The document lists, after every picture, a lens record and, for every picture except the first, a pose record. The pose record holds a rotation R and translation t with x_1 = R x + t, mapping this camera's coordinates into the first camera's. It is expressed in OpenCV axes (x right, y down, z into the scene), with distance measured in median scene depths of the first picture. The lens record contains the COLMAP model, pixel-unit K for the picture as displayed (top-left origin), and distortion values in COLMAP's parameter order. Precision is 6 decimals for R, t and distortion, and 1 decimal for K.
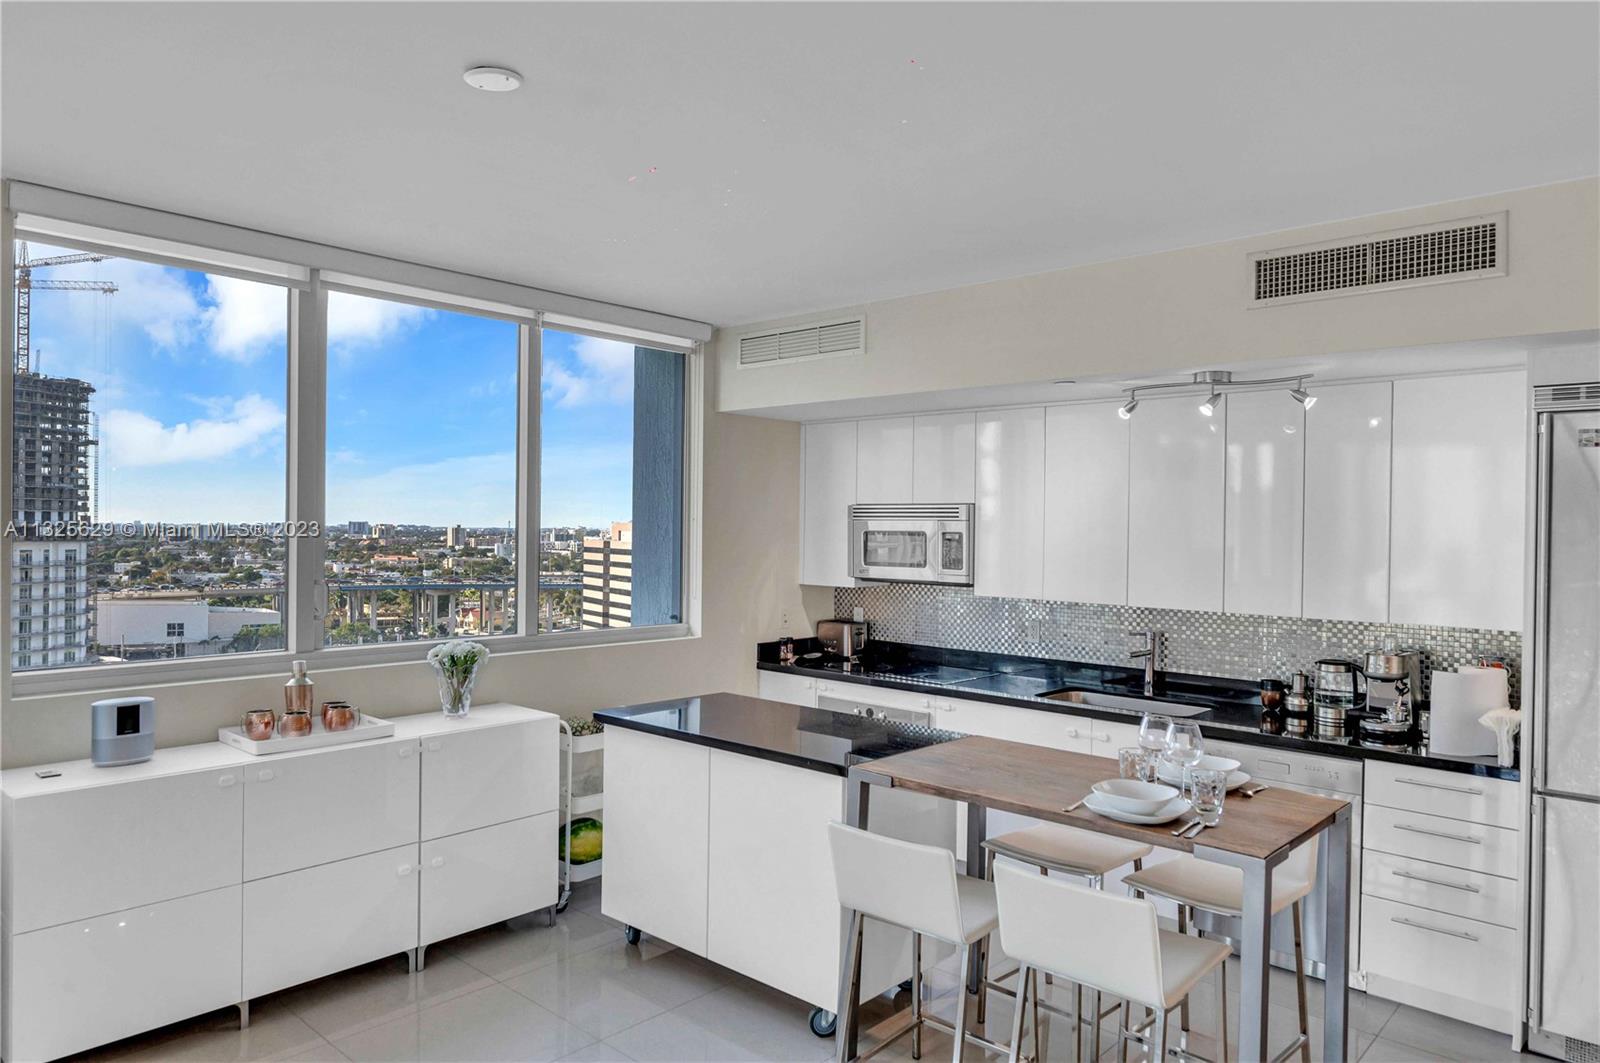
lens RADIAL K [[1030.5, 0, 800.0], [0, 1030.5, 531.5], [0, 0, 1]] dist [0.000424, -0.002255]
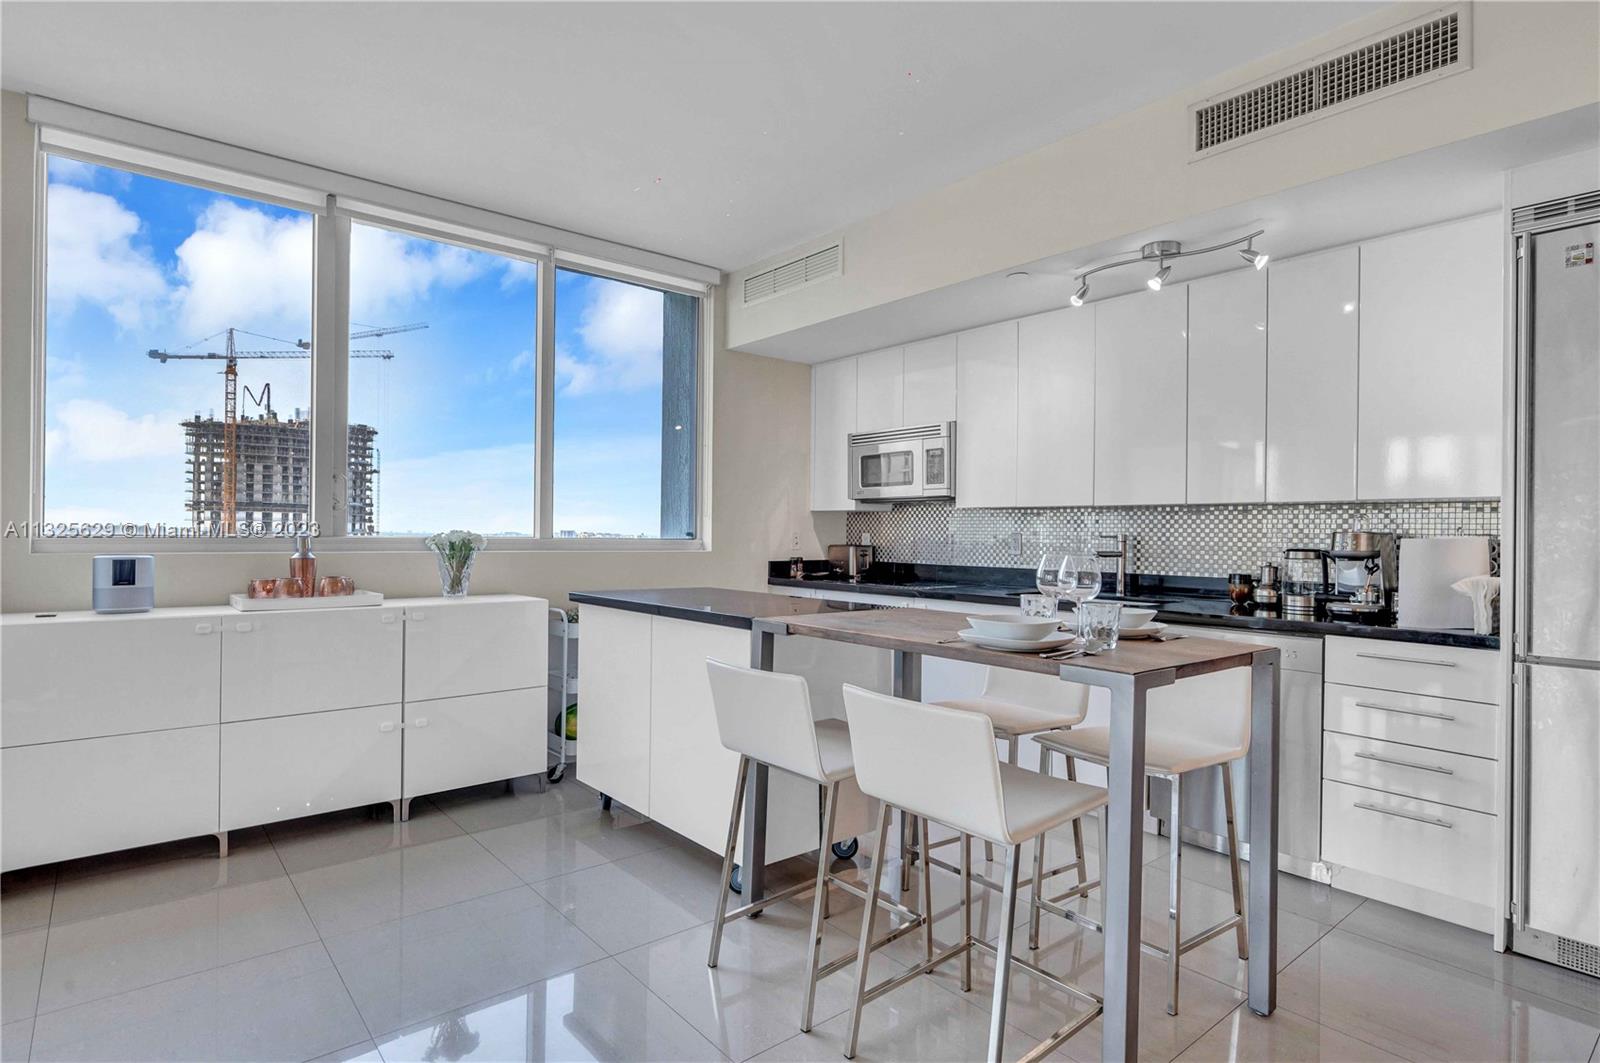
lens RADIAL K [[831.9, 0, 803.2], [0, 831.9, 529.9], [0, 0, 1]] dist [-0.001095, 0.000577]
pose [[0.991454, -0.002001, -0.130440, 0.153823], [0.000423, 0.999926, -0.012125, 0.117610], [0.130454, 0.011967, 0.991382, 0.161471]]
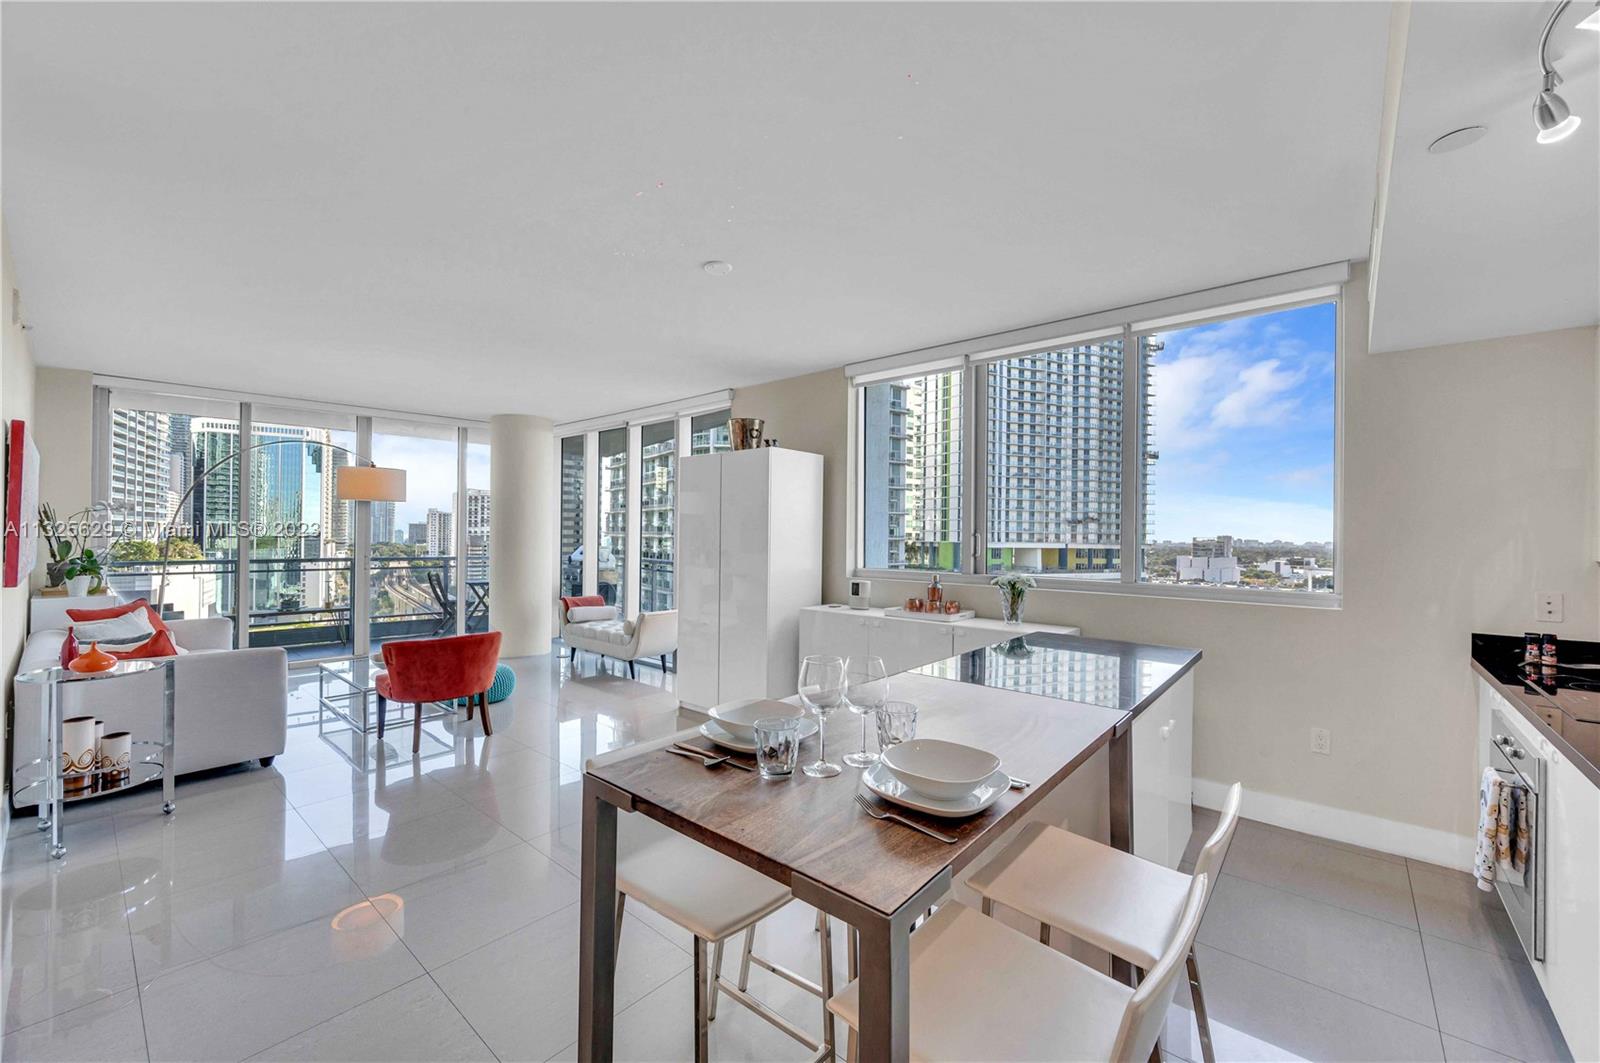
lens RADIAL K [[630.3, 0, 802.4], [0, 630.3, 533.6], [0, 0, 1]] dist [0.000059, -0.000158]
pose [[0.033227, -0.014447, -0.999343, 0.569213], [-0.017186, 0.999739, -0.015024, 0.067840], [0.999300, 0.017673, 0.032970, 0.659304]]
